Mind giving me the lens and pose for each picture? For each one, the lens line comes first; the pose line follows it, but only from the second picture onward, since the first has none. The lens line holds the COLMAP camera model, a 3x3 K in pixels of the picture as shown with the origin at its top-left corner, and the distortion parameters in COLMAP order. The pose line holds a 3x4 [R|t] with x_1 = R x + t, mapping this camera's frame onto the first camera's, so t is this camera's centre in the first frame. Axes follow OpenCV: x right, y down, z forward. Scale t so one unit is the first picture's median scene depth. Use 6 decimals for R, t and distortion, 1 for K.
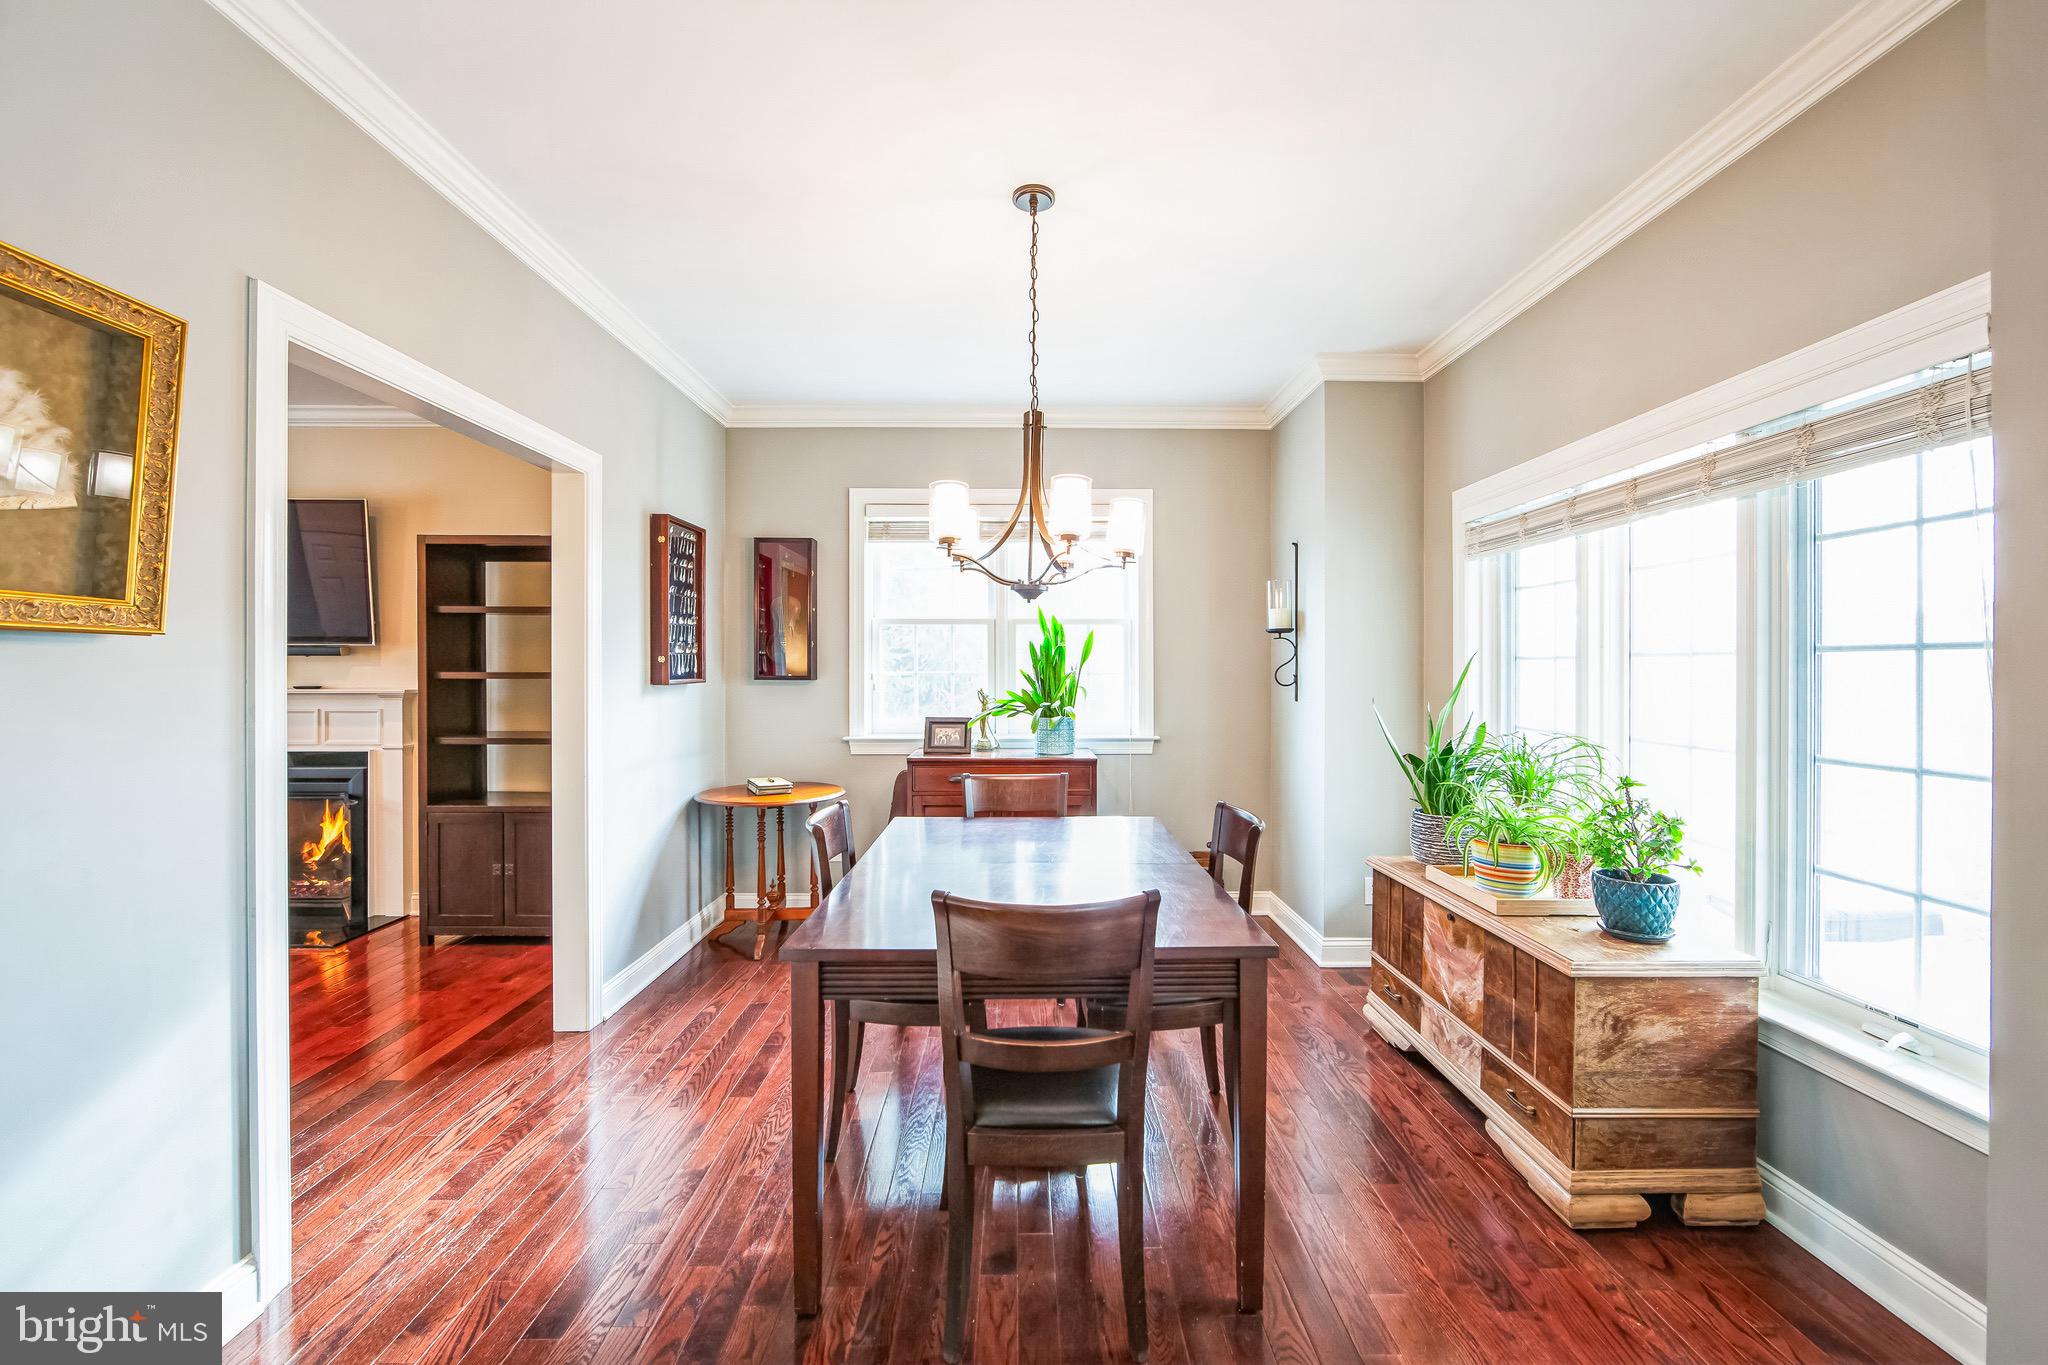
lens RADIAL K [[805.3, 0, 1014.8], [0, 805.3, 673.1], [0, 0, 1]] dist [-0.001044, -0.000923]
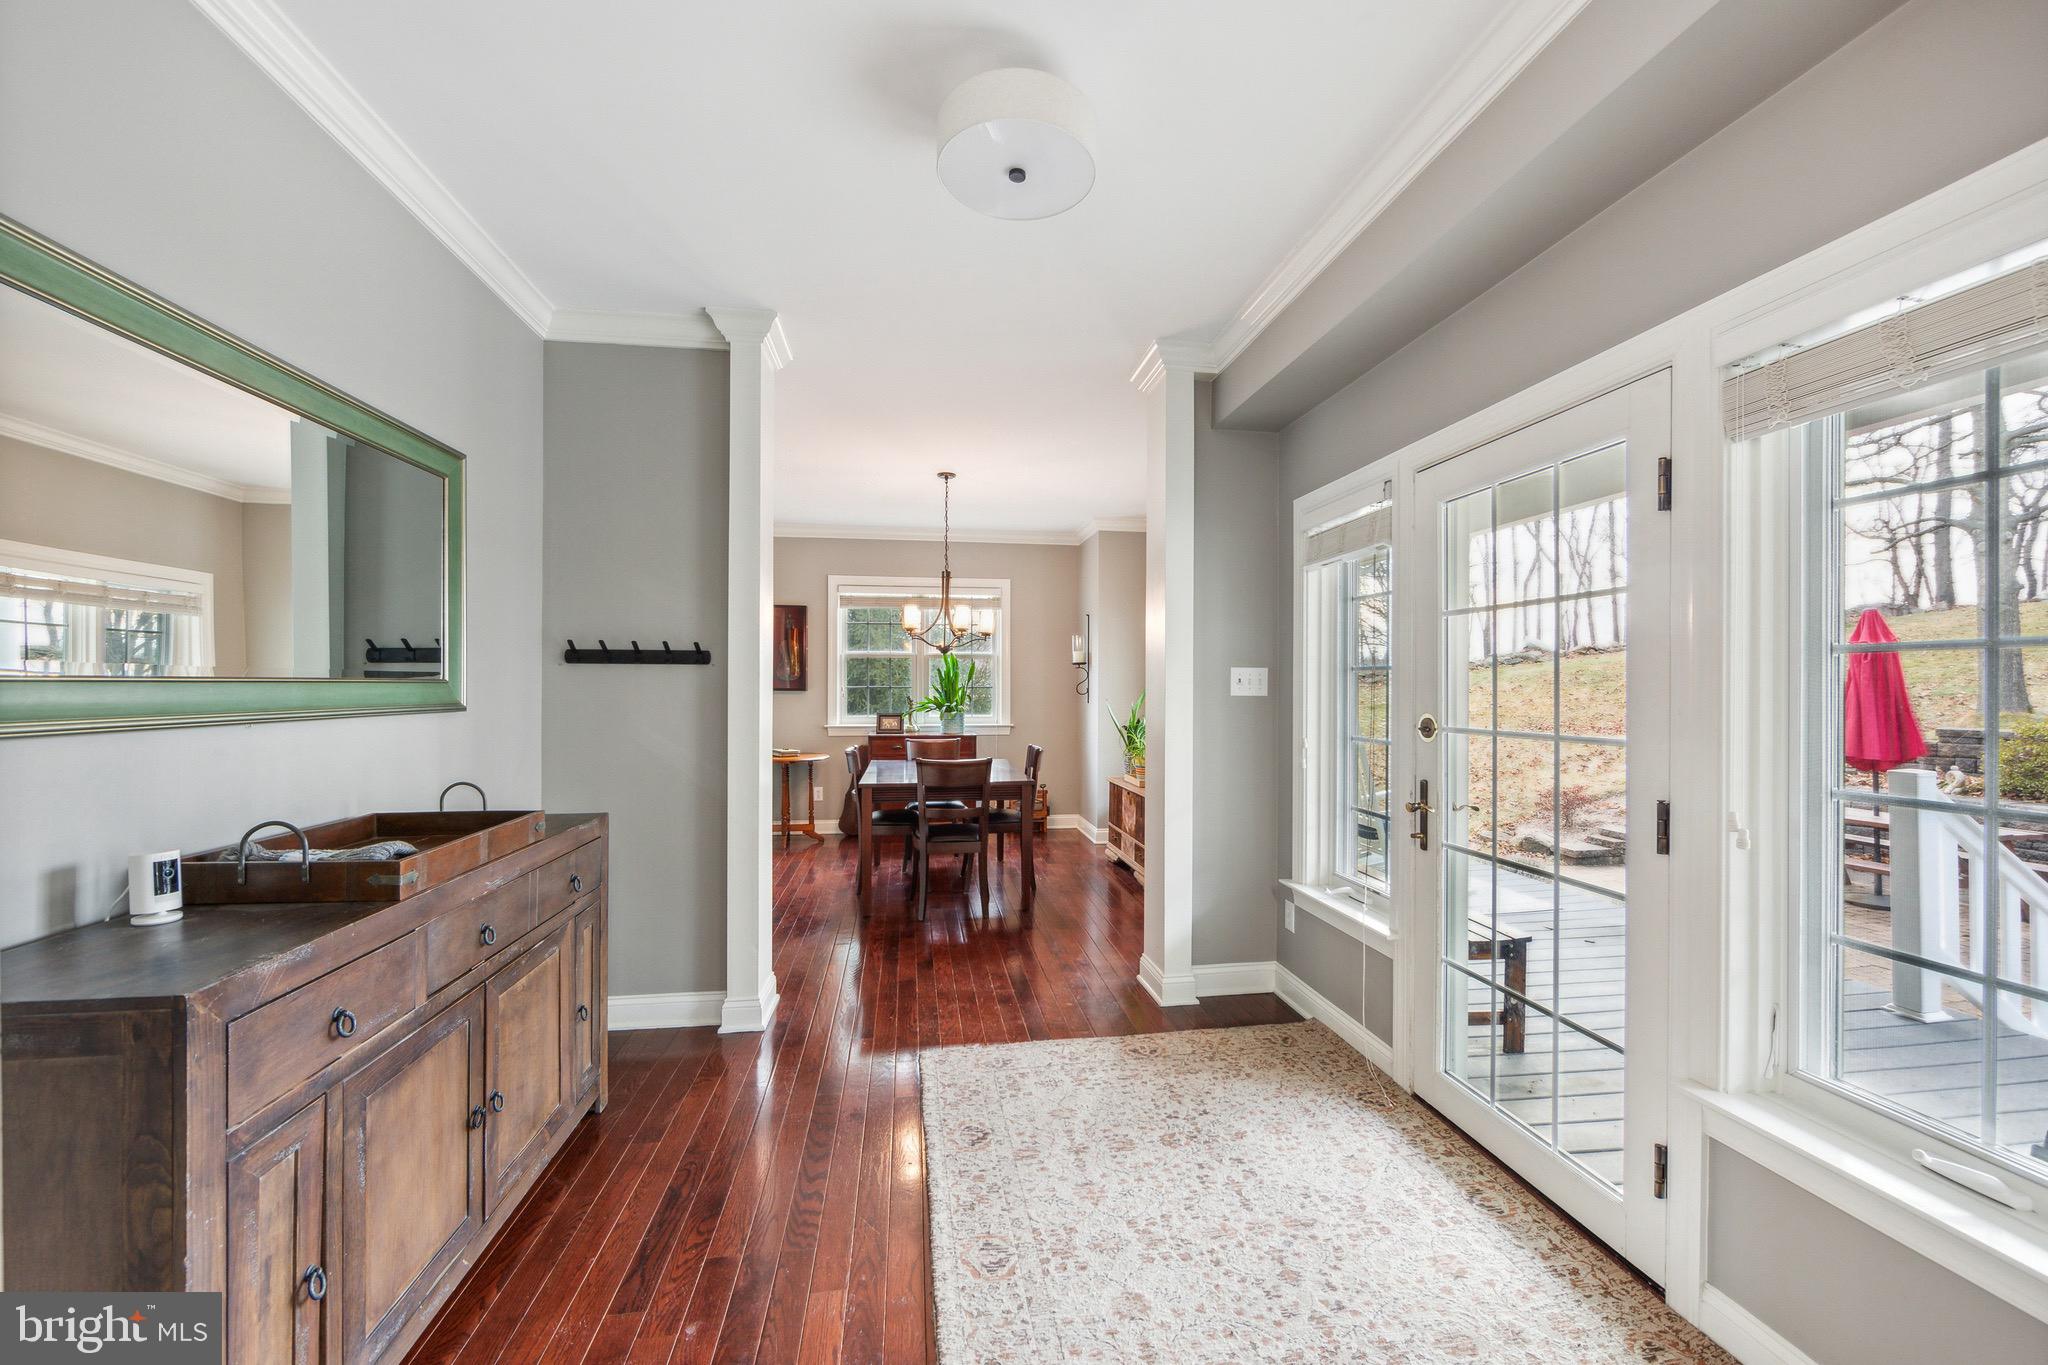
lens RADIAL K [[805.3, 0, 1037.7], [0, 805.3, 690.8], [0, 0, 1]] dist [-0.001044, -0.000923]
pose [[0.986162, 0.000462, 0.165783, -0.059208], [-0.001411, 0.999983, 0.005609, -0.001878], [-0.165777, -0.005765, 0.986146, -0.764030]]
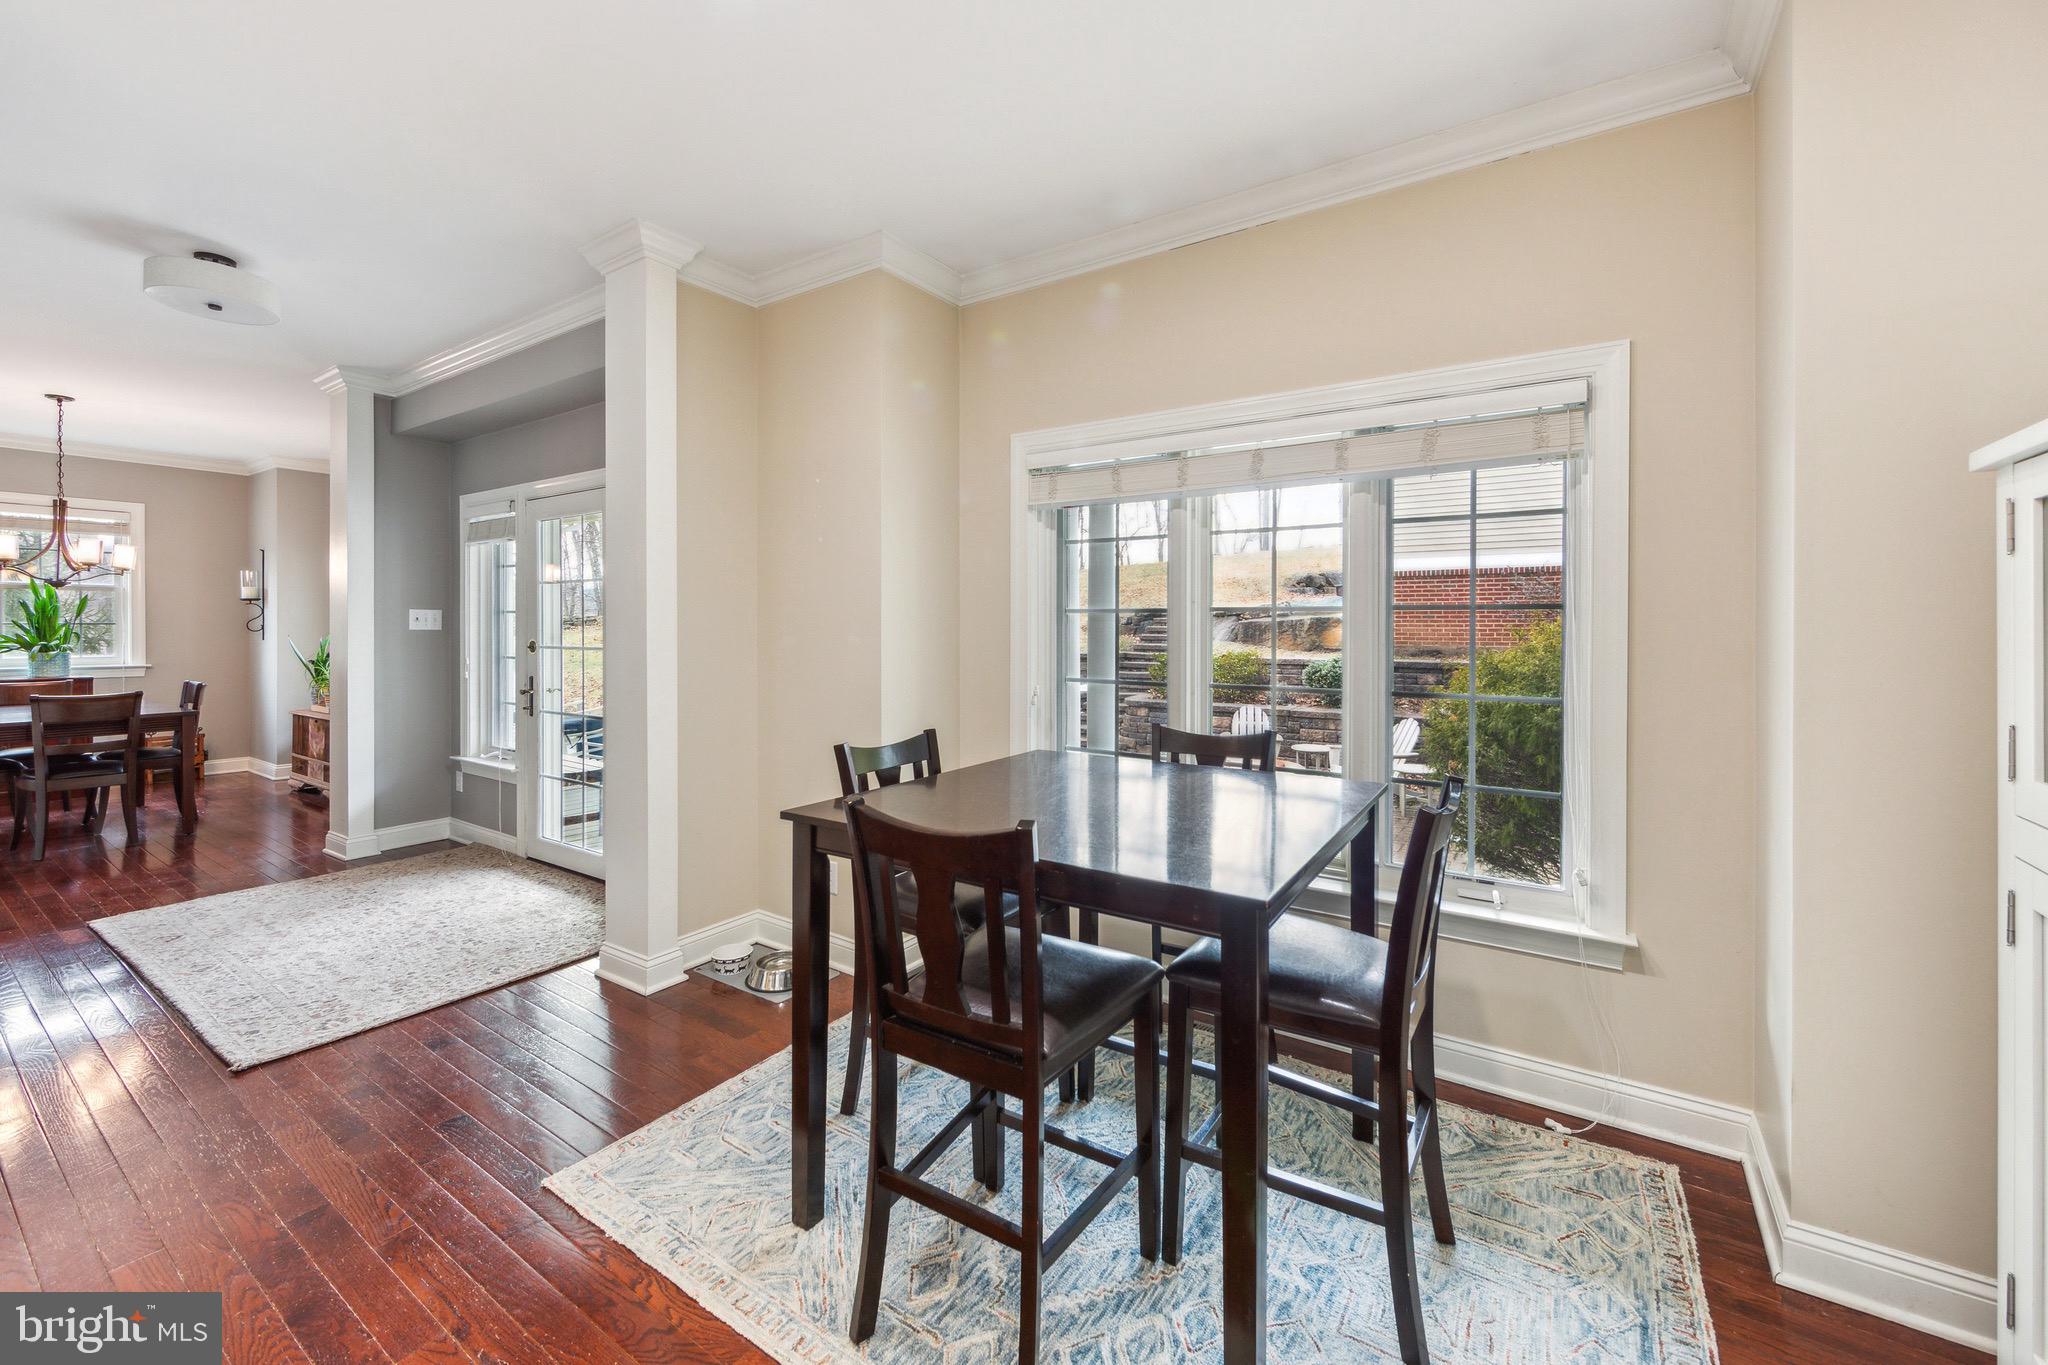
lens RADIAL K [[805.3, 0, 1021.3], [0, 805.3, 633.4], [0, 0, 1]] dist [-0.001044, -0.000923]
pose [[0.547168, -0.002765, 0.837018, -0.216908], [-0.004484, 0.999971, 0.006234, 0.001980], [-0.837011, -0.007164, 0.547139, -1.371698]]
